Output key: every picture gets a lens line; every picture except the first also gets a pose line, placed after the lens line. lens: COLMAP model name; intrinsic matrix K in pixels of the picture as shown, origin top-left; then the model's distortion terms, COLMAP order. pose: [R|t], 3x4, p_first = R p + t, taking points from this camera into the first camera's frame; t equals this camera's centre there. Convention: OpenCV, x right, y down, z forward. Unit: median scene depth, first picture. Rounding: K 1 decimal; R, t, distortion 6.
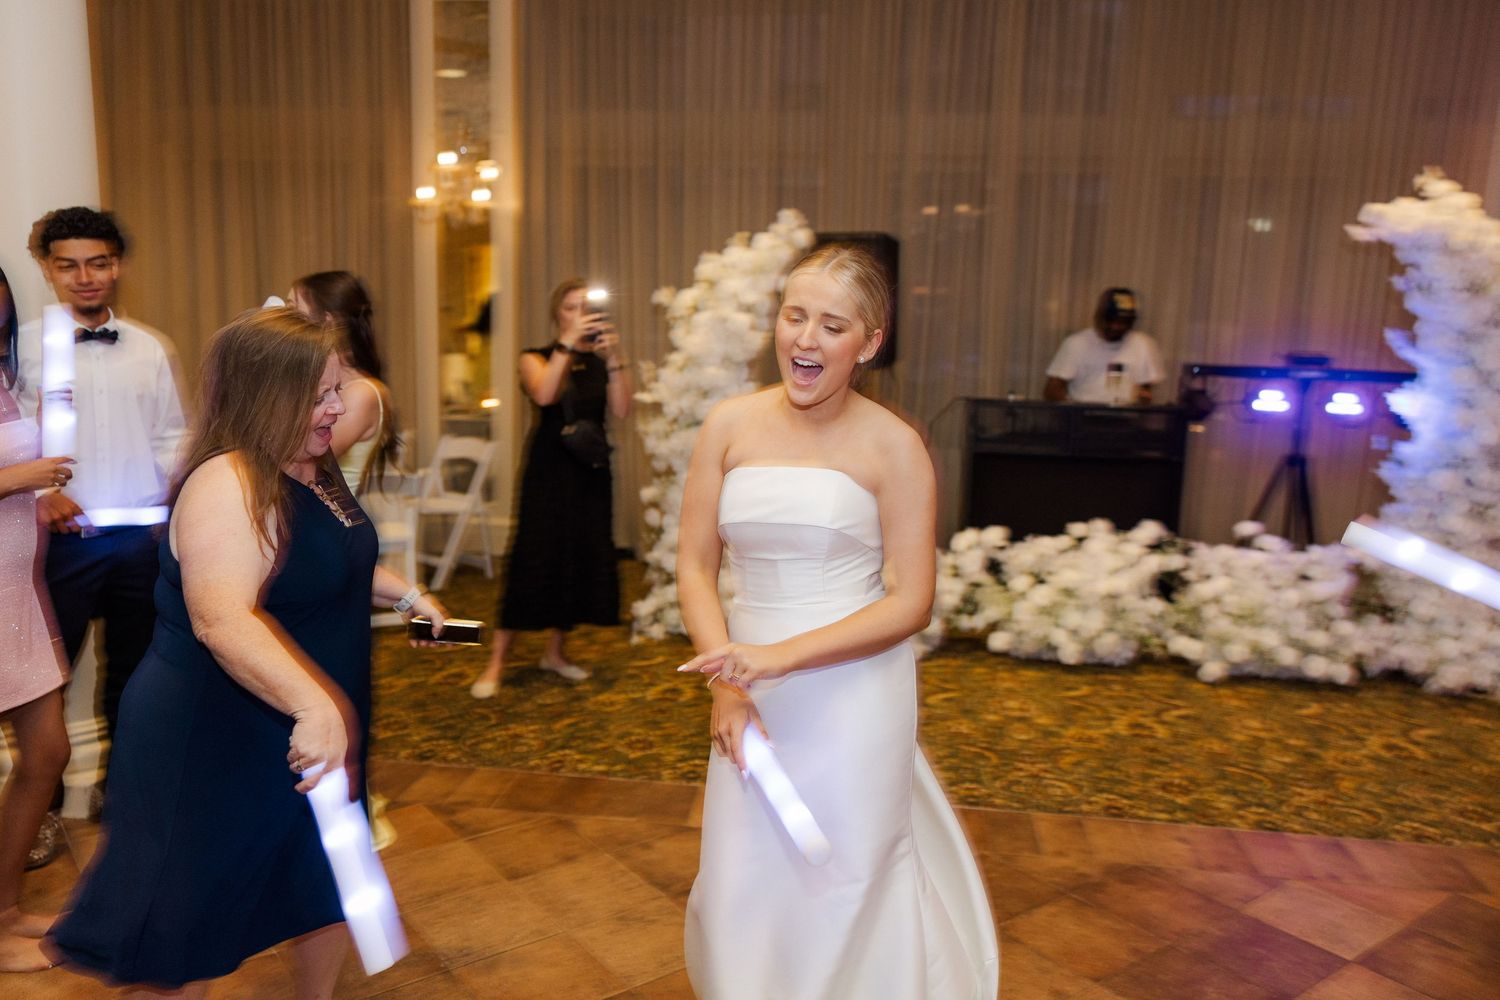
lens RADIAL K [[1160.8, 0, 753.9], [0, 1160.8, 493.8], [0, 0, 1]] dist [0.004096, -0.003547]
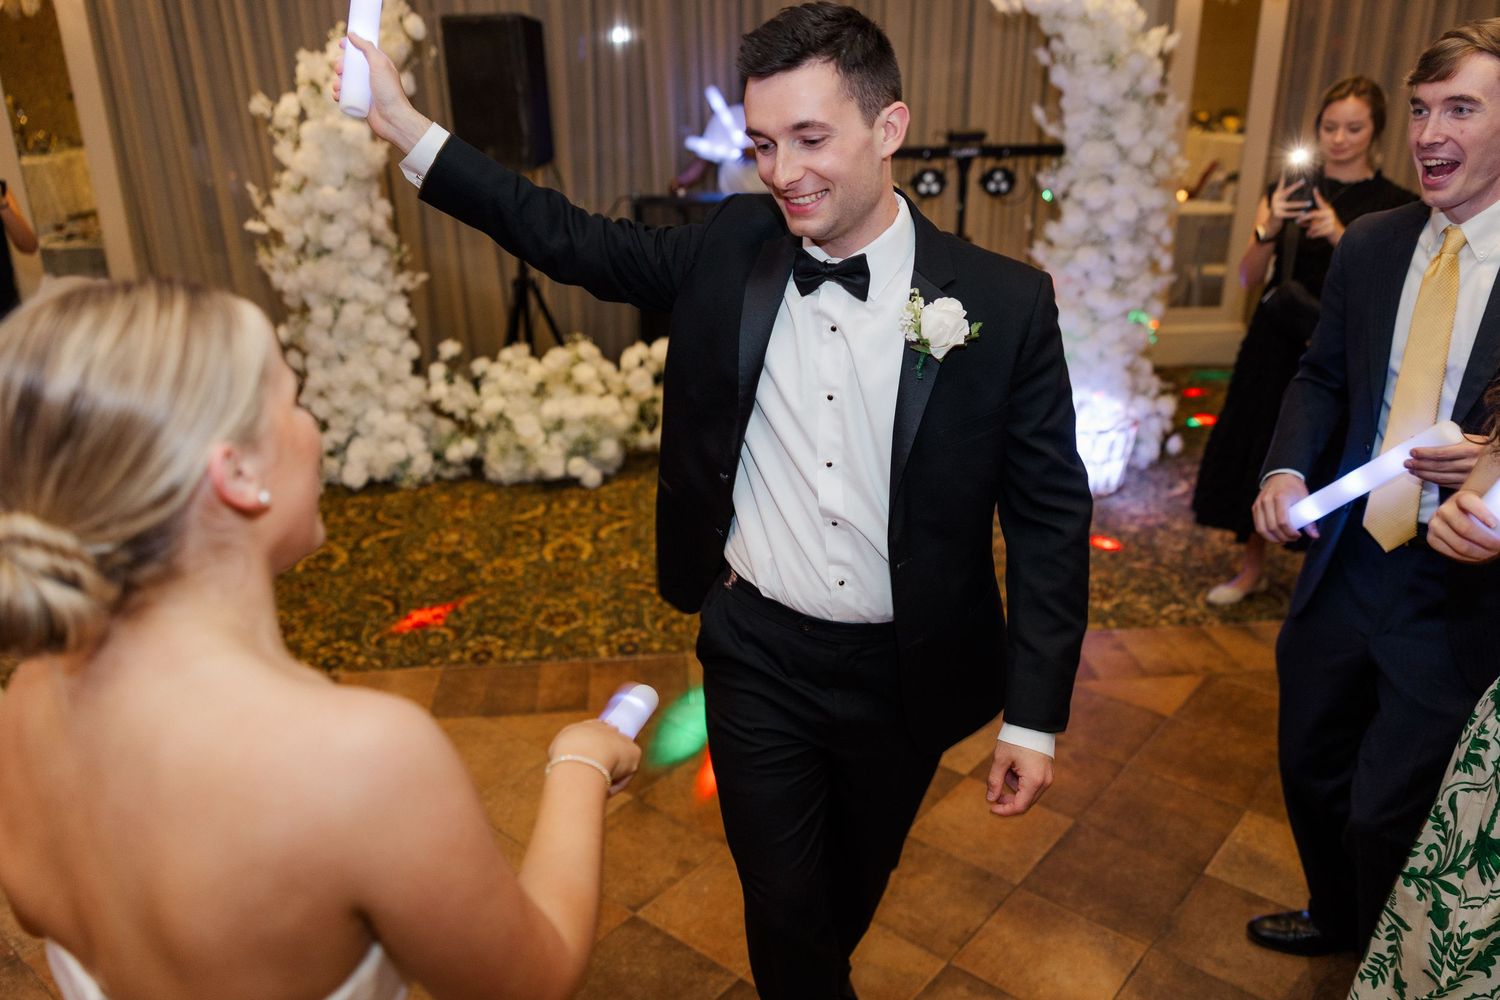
lens RADIAL K [[1147.4, 0, 753.8], [0, 1147.4, 498.2], [0, 0, 1]] dist [-0.003723, 0.003958]
pose [[0.974793, -0.117434, 0.189704, 0.094227], [0.075089, 0.973347, 0.216697, -0.048791], [-0.210095, -0.196990, 0.957630, 0.056740]]
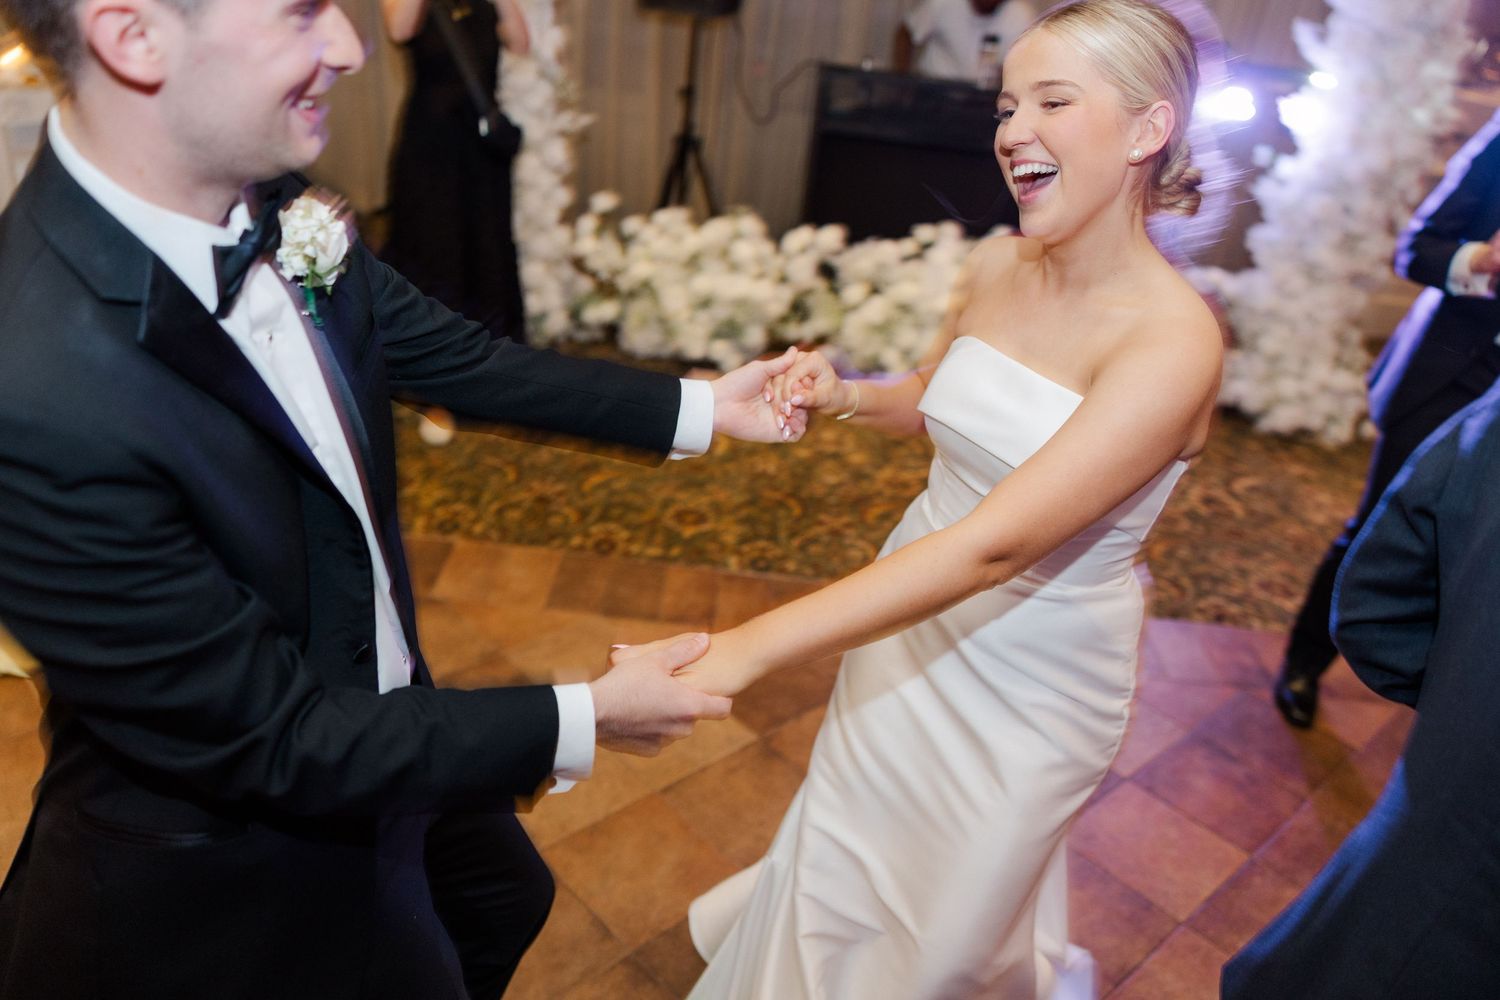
lens RADIAL K [[1147.4, 0, 753.8], [0, 1147.4, 498.2], [0, 0, 1]] dist [-0.003723, 0.003958]
pose [[0.992777, 0.027488, 0.116780, 0.058735], [-0.063207, 0.947188, 0.314389, -0.051408], [-0.101970, -0.319500, 0.942084, 0.135684]]
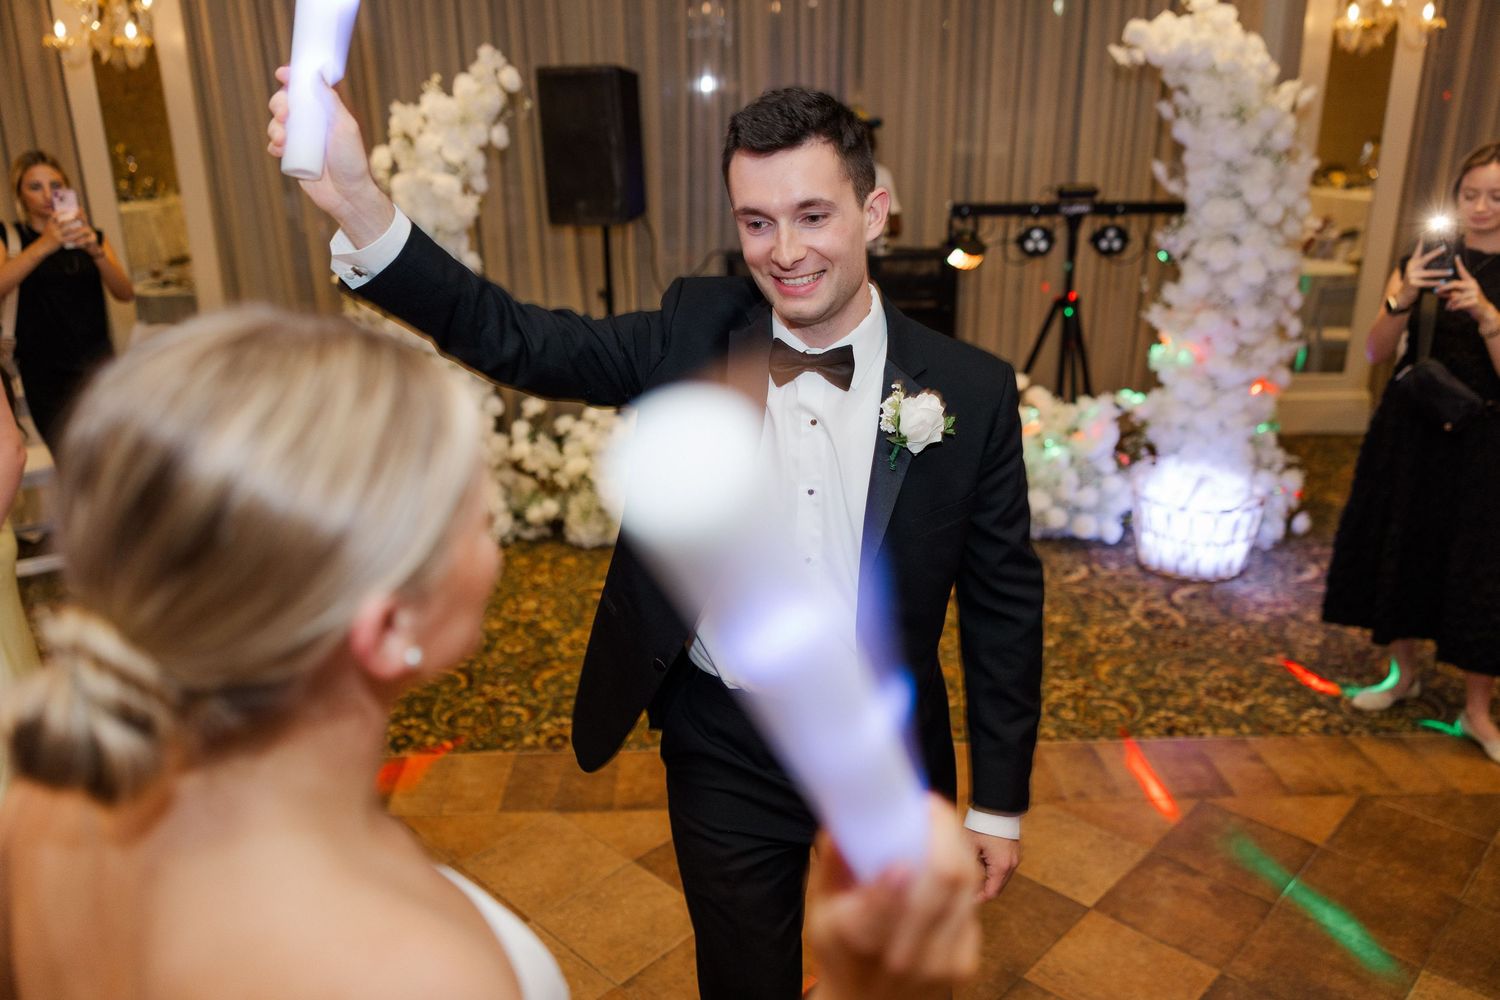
lens RADIAL K [[1147.4, 0, 753.8], [0, 1147.4, 498.2], [0, 0, 1]] dist [-0.003723, 0.003958]
pose [[0.987674, -0.086369, 0.130543, 0.090929], [0.062888, 0.982674, 0.174349, -0.060135], [-0.143339, -0.163991, 0.975992, 0.113447]]
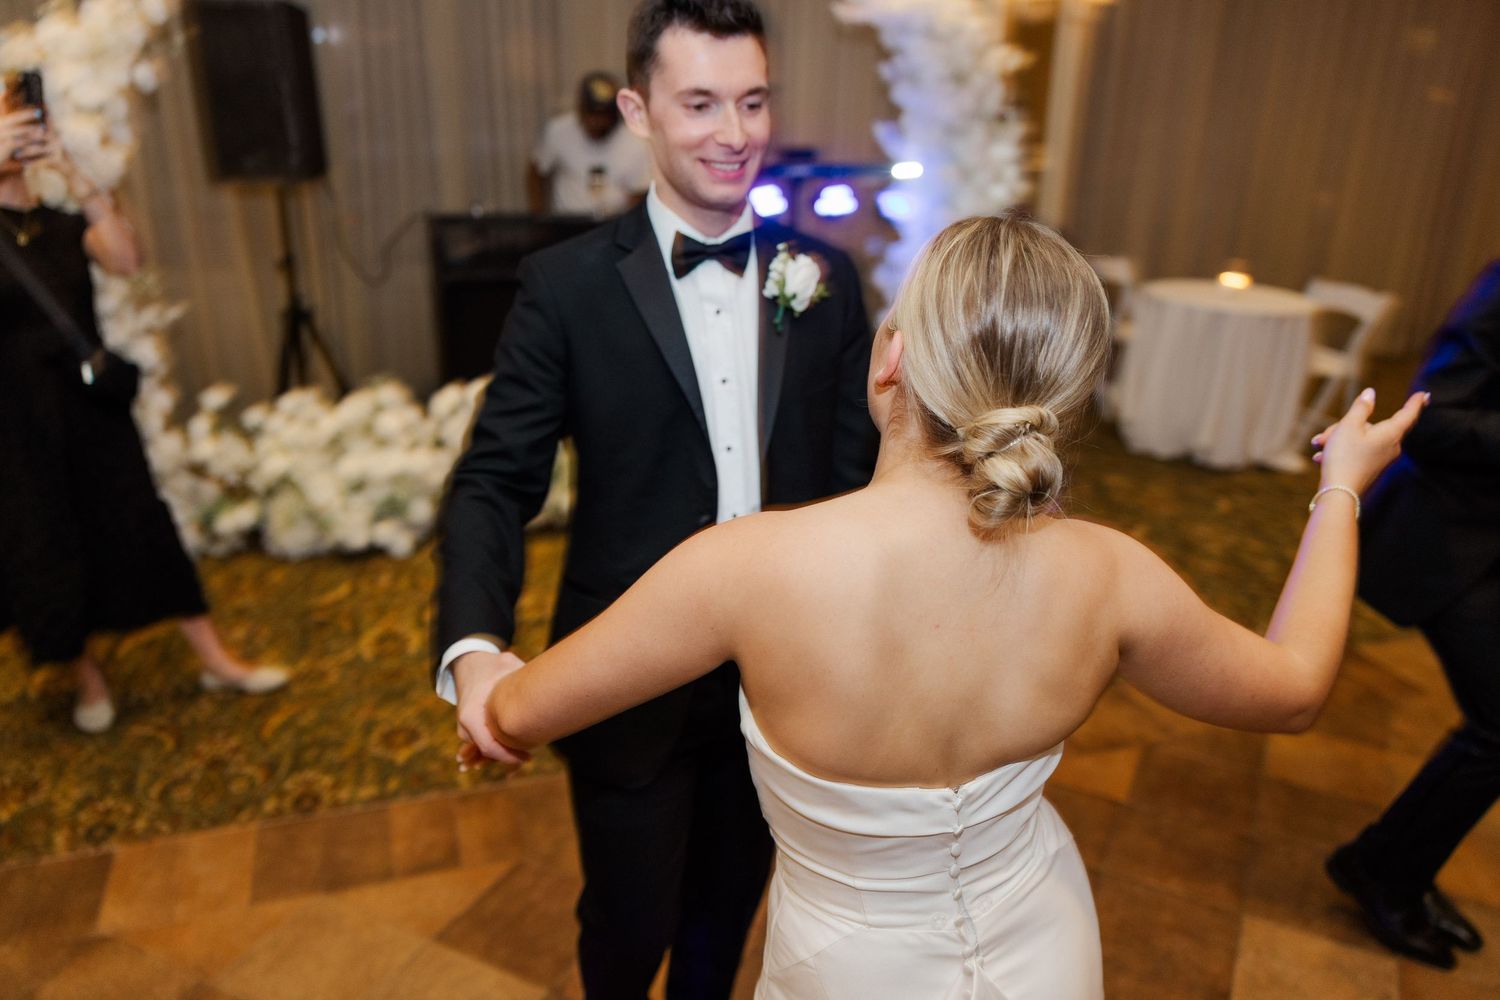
lens RADIAL K [[1132.8, 0, 753.4], [0, 1132.8, 492.9], [0, 0, 1]] dist [0.004825, -0.003758]
pose [[0.901122, -0.160951, 0.402585, 0.048779], [0.071390, 0.970950, 0.228384, -0.072737], [-0.427648, -0.177061, 0.886434, 0.199633]]
